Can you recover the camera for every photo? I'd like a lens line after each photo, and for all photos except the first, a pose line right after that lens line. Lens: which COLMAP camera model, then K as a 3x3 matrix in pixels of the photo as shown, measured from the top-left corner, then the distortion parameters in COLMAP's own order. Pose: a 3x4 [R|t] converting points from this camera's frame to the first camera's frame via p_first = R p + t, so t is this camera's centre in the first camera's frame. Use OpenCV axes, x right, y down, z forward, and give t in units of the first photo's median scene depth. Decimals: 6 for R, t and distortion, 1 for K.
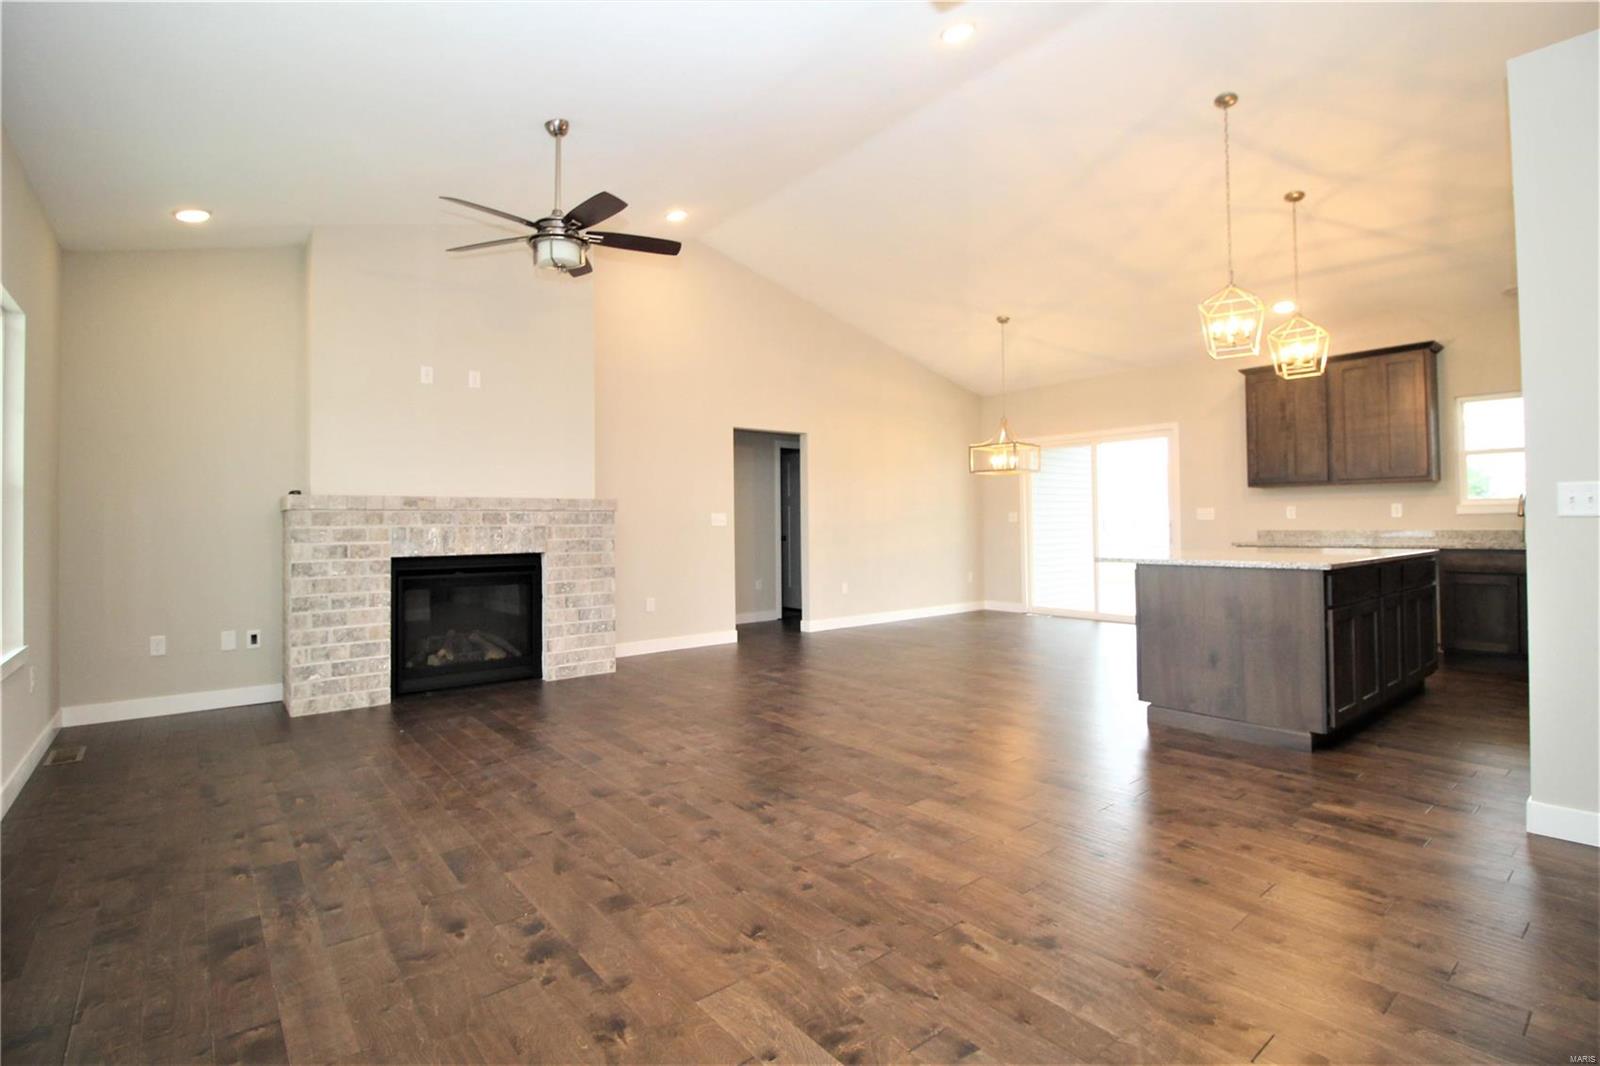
lens RADIAL K [[751.9, 0, 804.7], [0, 751.9, 510.7], [0, 0, 1]] dist [0.001617, -0.014093]
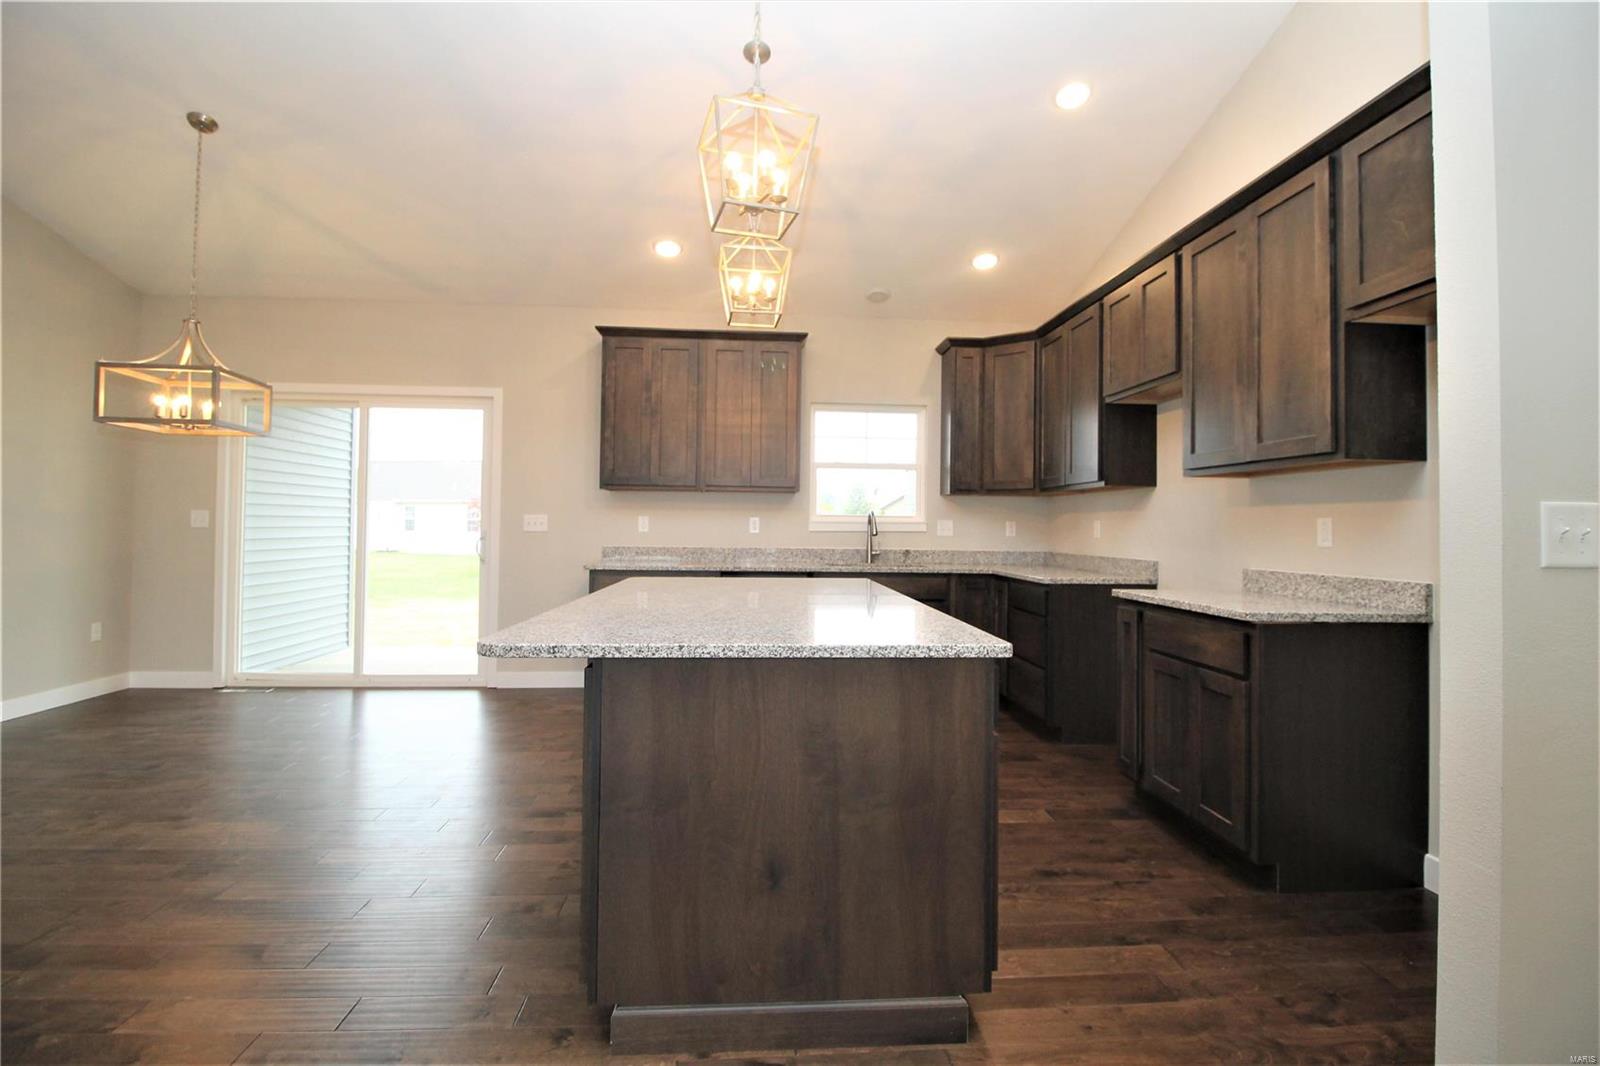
lens RADIAL K [[751.9, 0, 804.7], [0, 751.9, 510.7], [0, 0, 1]] dist [0.001617, -0.014093]
pose [[0.576340, 0.037123, 0.816366, 0.137336], [-0.033707, 0.999197, -0.021641, -0.000653], [-0.816514, -0.015045, 0.577129, 0.524701]]
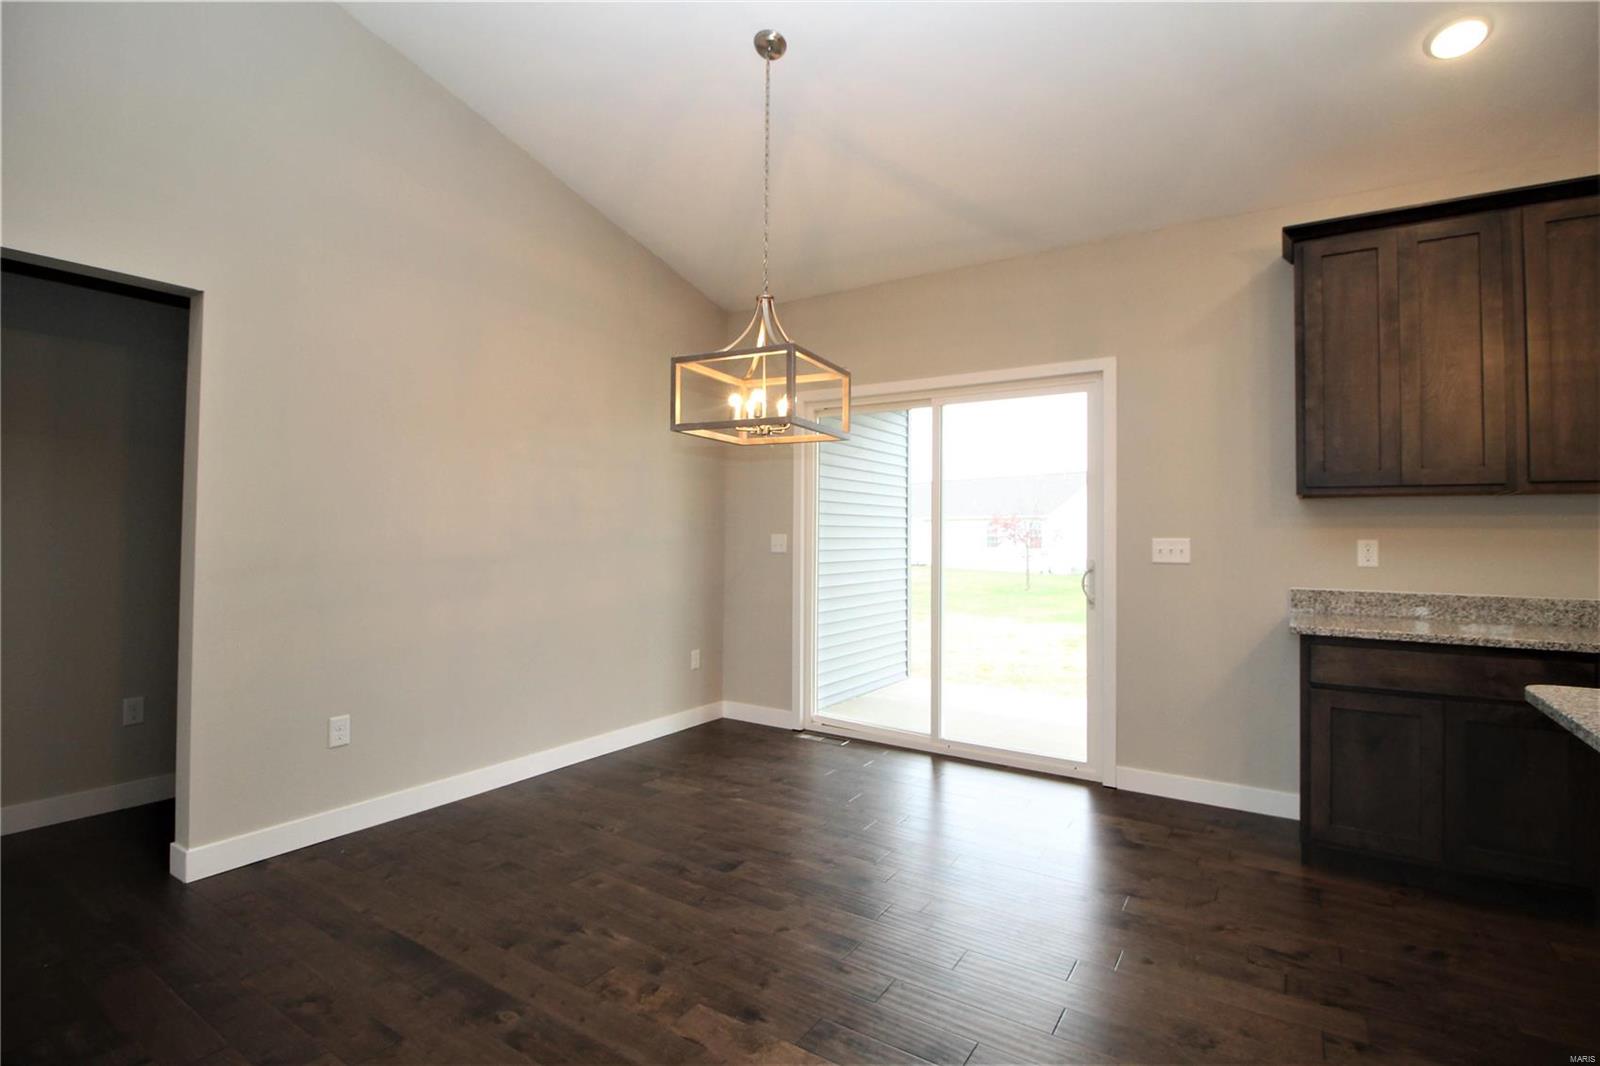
lens RADIAL K [[751.9, 0, 804.7], [0, 751.9, 510.7], [0, 0, 1]] dist [0.001617, -0.014093]
pose [[0.953134, 0.032634, 0.300783, 0.231800], [-0.027998, 0.999414, -0.019711, -0.006572], [-0.301250, 0.010366, 0.953489, 0.846340]]
